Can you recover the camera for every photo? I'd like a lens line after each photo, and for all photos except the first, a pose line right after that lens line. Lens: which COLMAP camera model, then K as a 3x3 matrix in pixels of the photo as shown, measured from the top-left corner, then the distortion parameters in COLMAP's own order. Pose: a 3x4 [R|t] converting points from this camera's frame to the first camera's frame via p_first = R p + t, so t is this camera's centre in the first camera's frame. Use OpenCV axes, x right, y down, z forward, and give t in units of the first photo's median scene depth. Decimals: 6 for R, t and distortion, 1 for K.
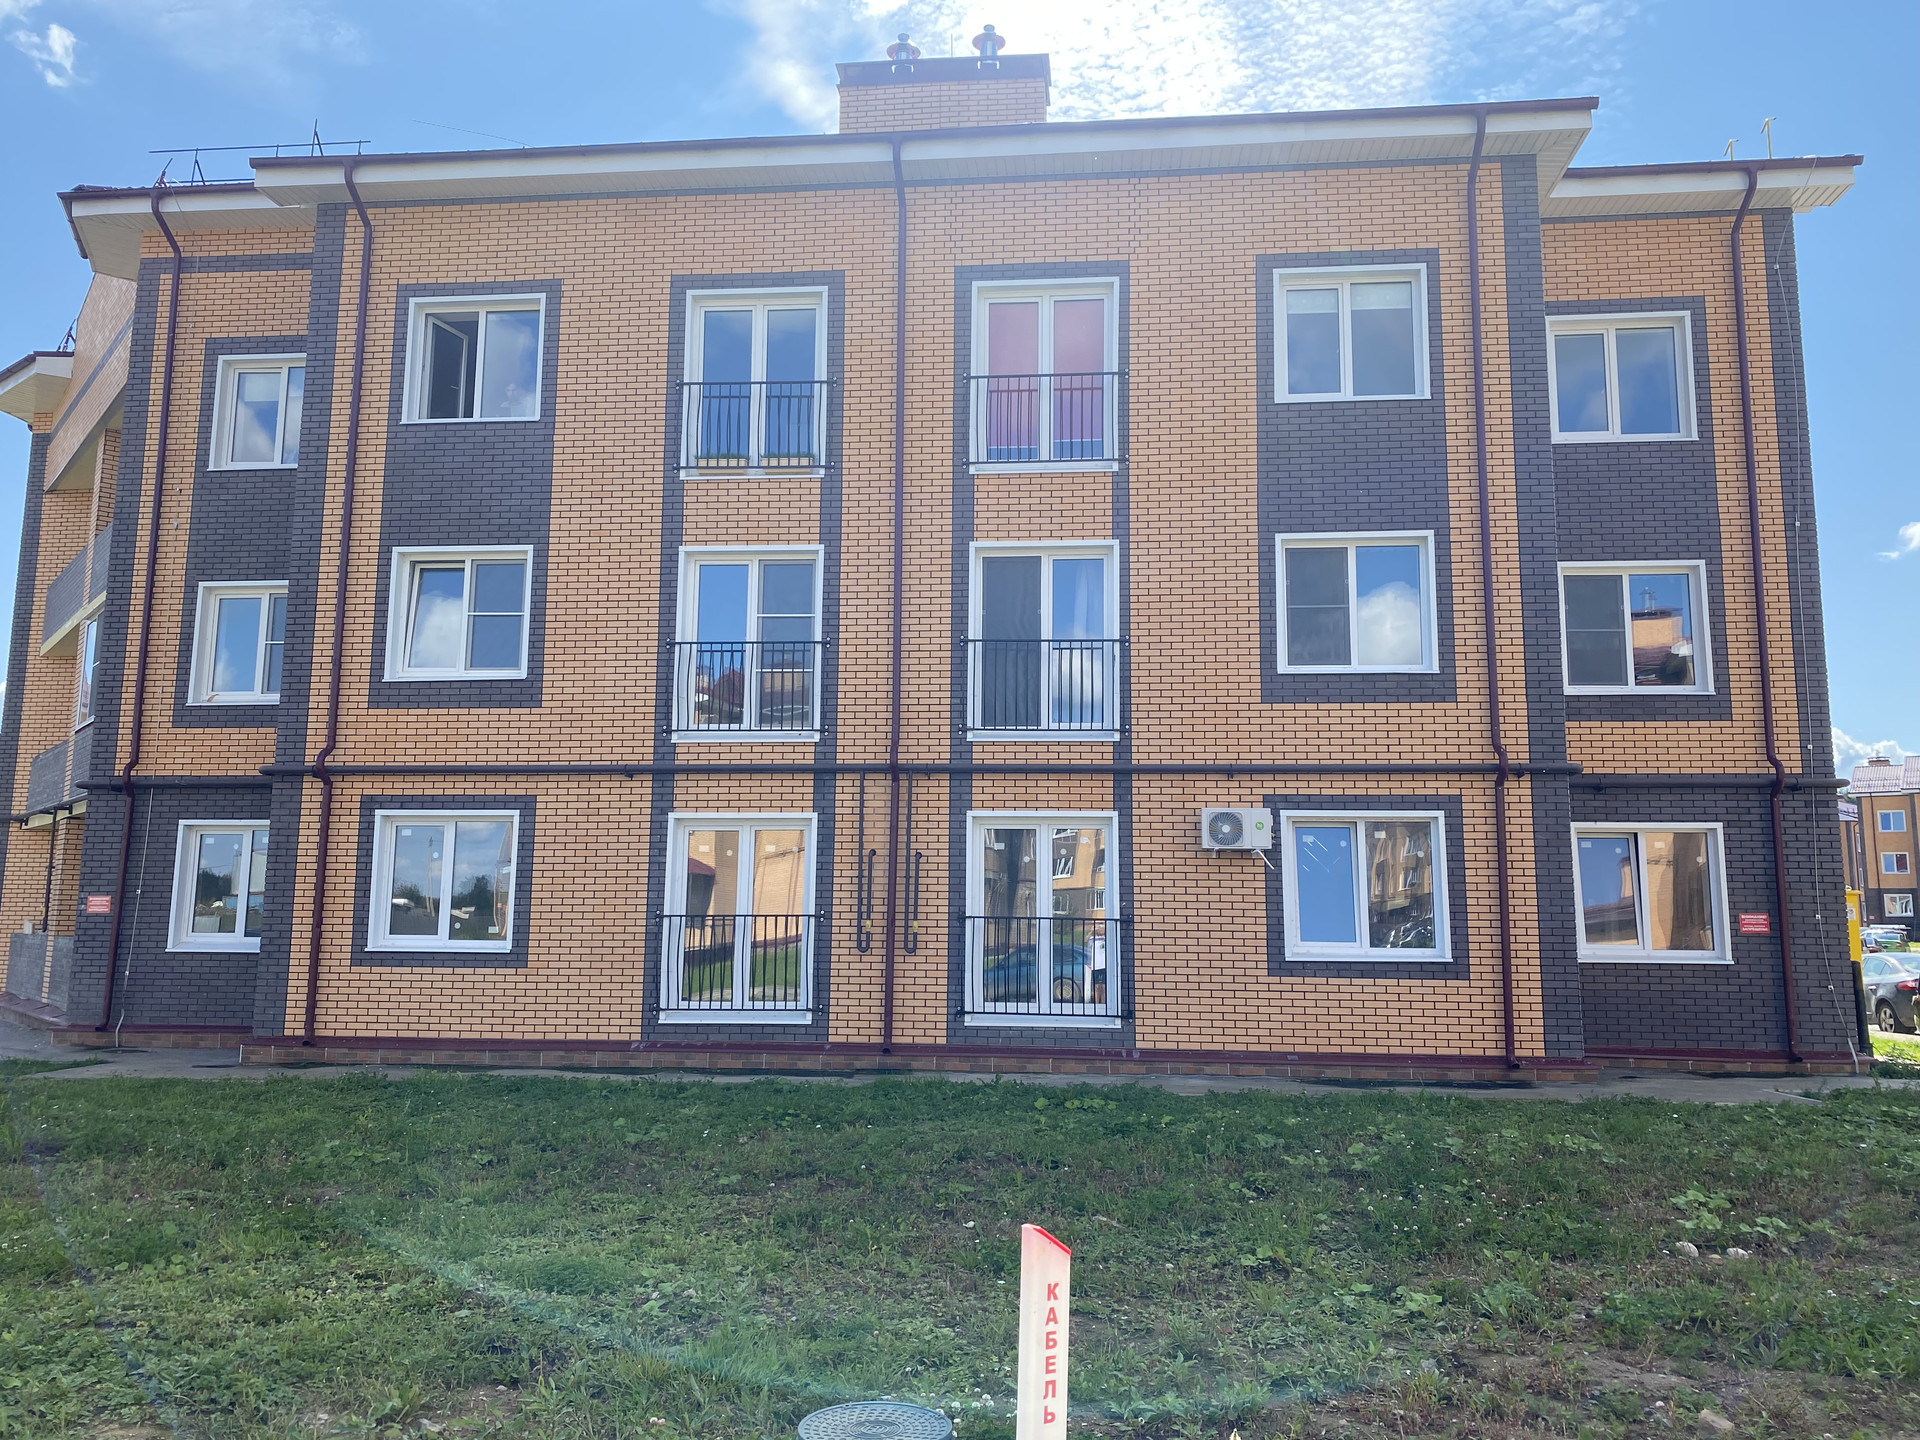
lens RADIAL K [[1480.0, 0, 950.4], [0, 1480.0, 708.3], [0, 0, 1]] dist [0.016054, -0.003568]
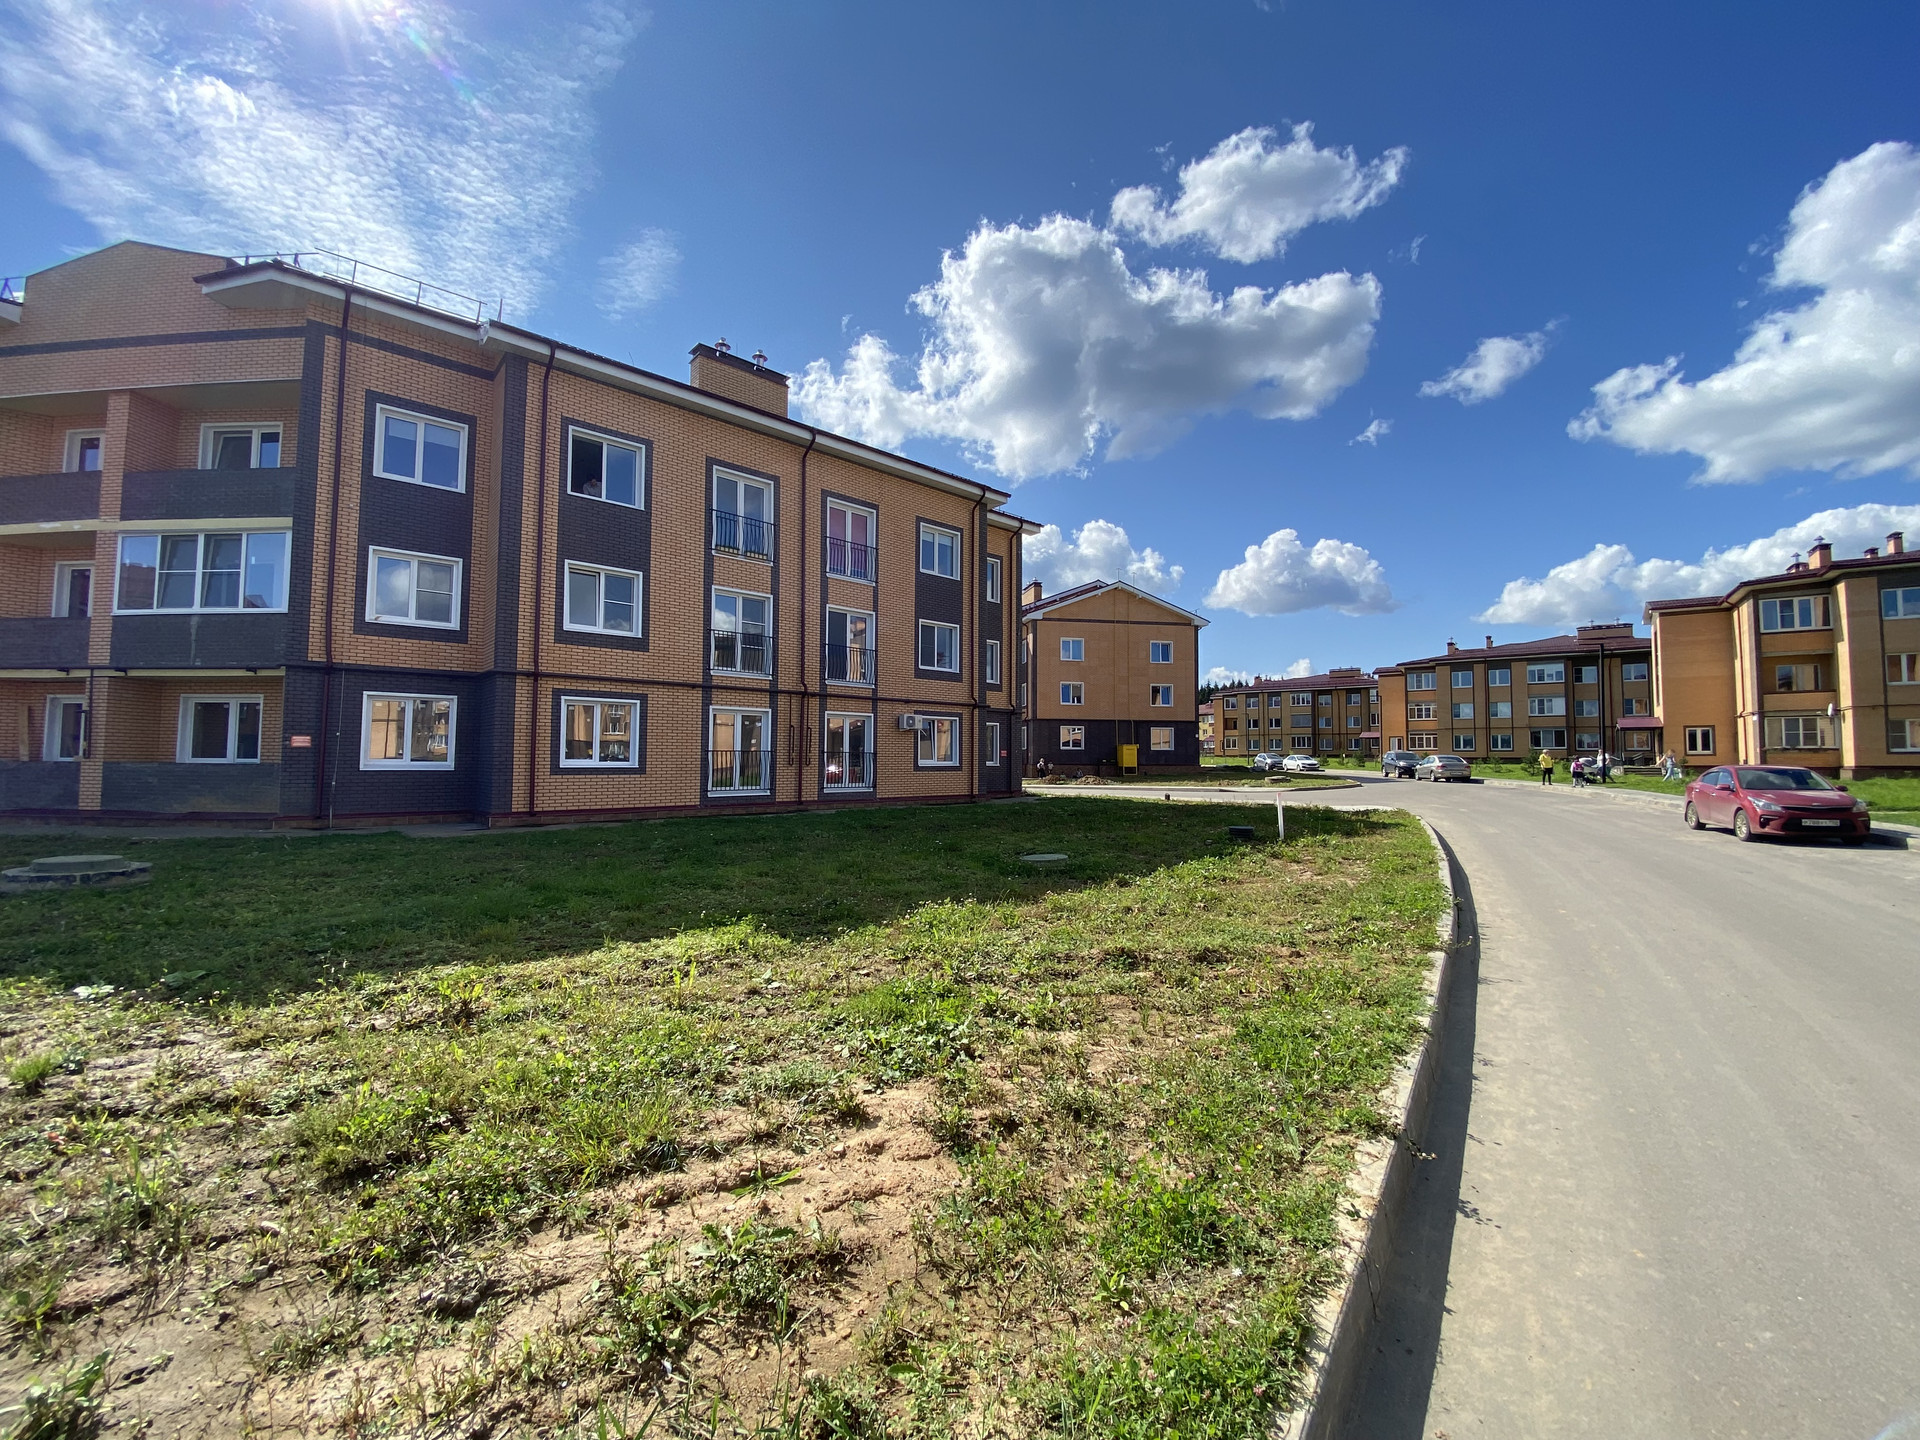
lens RADIAL K [[788.6, 0, 952.3], [0, 788.6, 727.2], [0, 0, 1]] dist [0.004284, -0.007626]
pose [[0.668869, 0.024782, 0.742967, -0.828520], [-0.110354, 0.991680, 0.066270, -0.017277], [-0.735144, -0.126316, 0.666039, -0.077480]]
